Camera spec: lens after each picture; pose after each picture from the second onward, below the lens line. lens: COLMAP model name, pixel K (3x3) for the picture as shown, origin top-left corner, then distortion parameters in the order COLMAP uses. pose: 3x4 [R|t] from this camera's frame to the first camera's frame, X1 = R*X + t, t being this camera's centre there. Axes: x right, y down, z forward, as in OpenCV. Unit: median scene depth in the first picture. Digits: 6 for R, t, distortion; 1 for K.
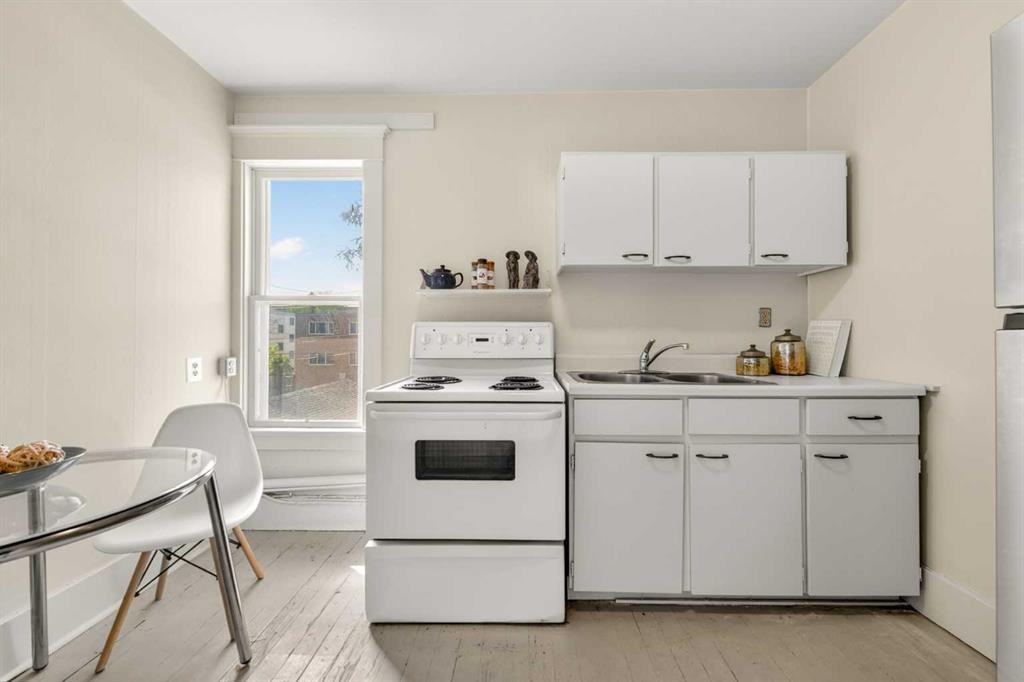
lens RADIAL K [[376.5, 0, 509.9], [0, 376.5, 335.4], [0, 0, 1]] dist [-0.000934, -0.000148]
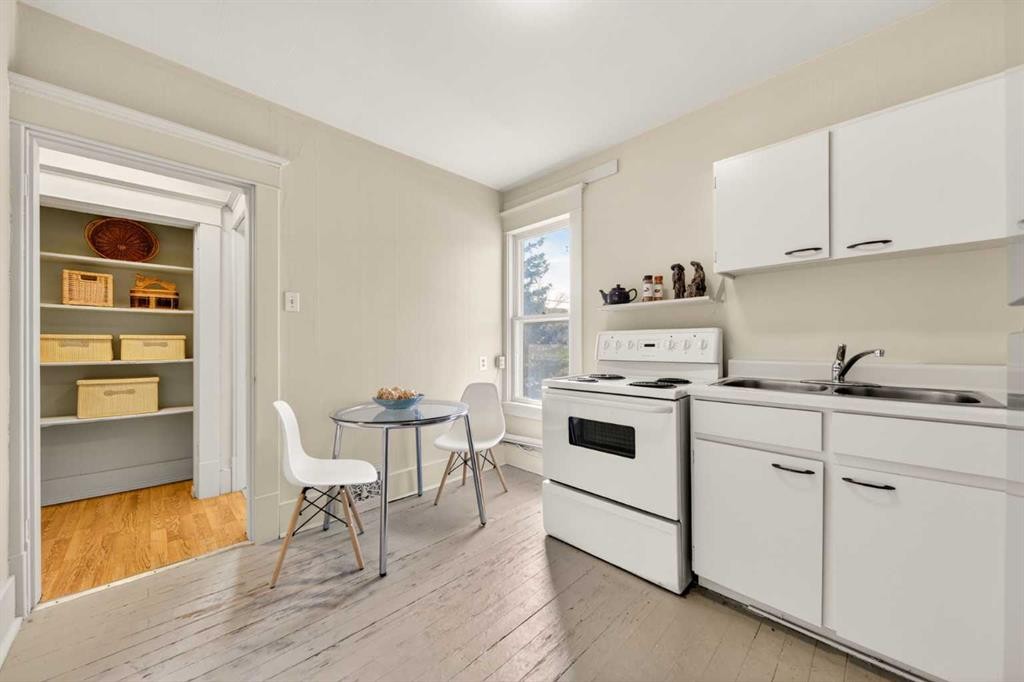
lens RADIAL K [[376.5, 0, 521.9], [0, 376.5, 346.0], [0, 0, 1]] dist [-0.000934, -0.000148]
pose [[0.716680, -0.001650, -0.697400, 0.455617], [0.009982, 0.999919, 0.007893, 0.000988], [0.697330, -0.012618, 0.716639, -0.102603]]
